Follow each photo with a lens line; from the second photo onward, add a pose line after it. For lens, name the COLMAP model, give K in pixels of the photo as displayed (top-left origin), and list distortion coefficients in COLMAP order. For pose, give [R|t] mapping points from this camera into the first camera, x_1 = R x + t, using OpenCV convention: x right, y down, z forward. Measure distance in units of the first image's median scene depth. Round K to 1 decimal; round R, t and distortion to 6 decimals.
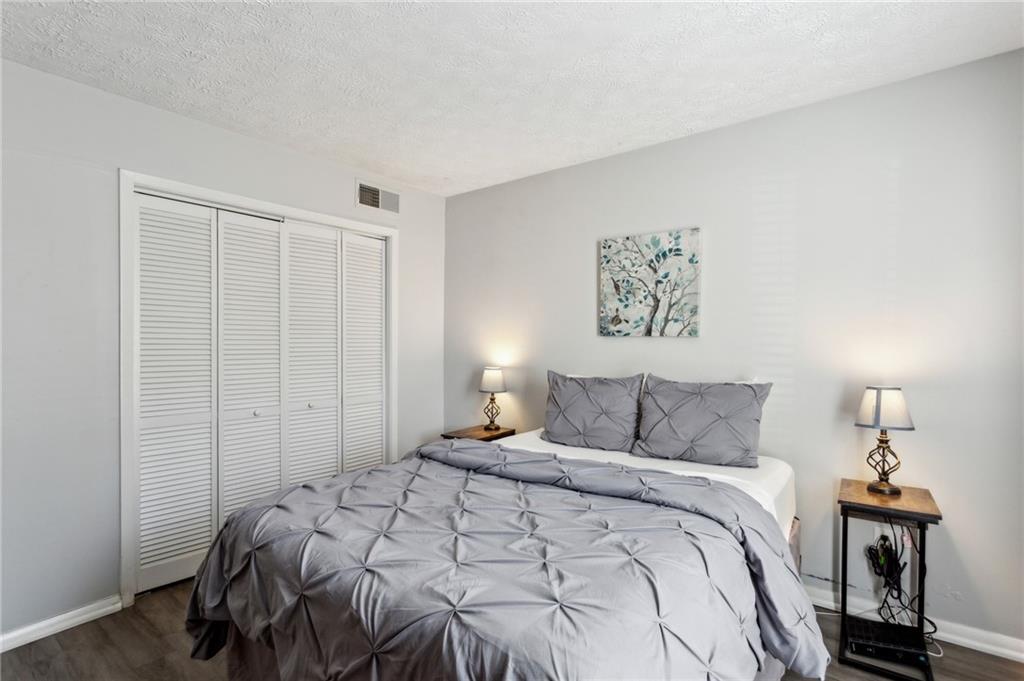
lens RADIAL K [[491.6, 0, 509.4], [0, 491.6, 341.9], [0, 0, 1]] dist [-0.005880, 0.000092]
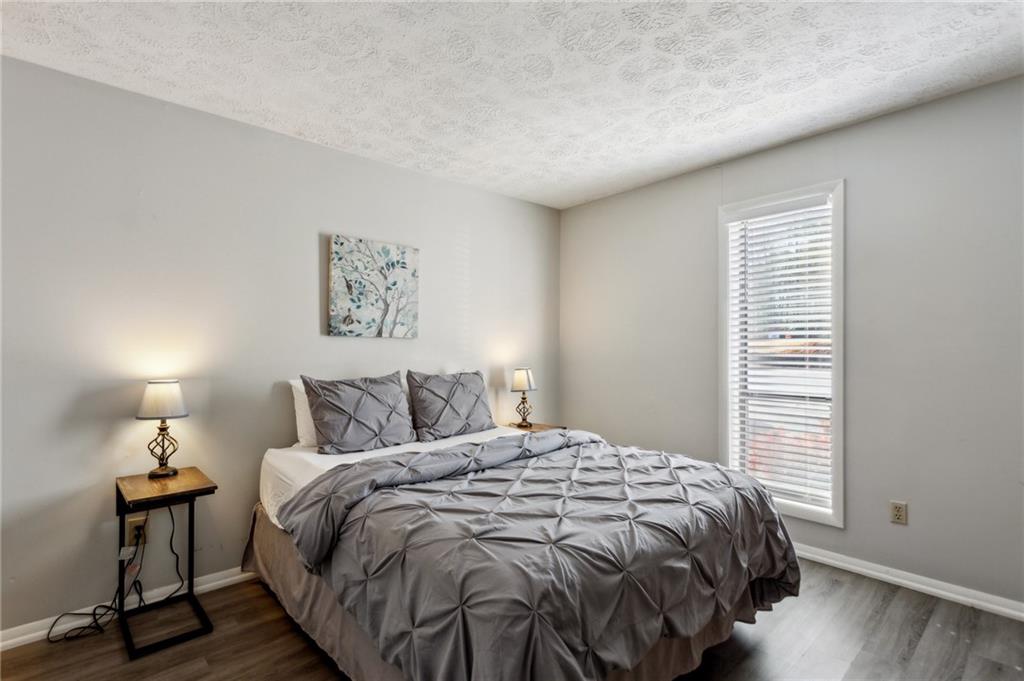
lens RADIAL K [[491.6, 0, 506.4], [0, 491.6, 343.4], [0, 0, 1]] dist [-0.005880, 0.000092]
pose [[0.162290, -0.009308, 0.986699, -0.735129], [-0.015759, 0.999804, 0.012023, -0.014530], [-0.986617, -0.017500, 0.162111, 0.543712]]
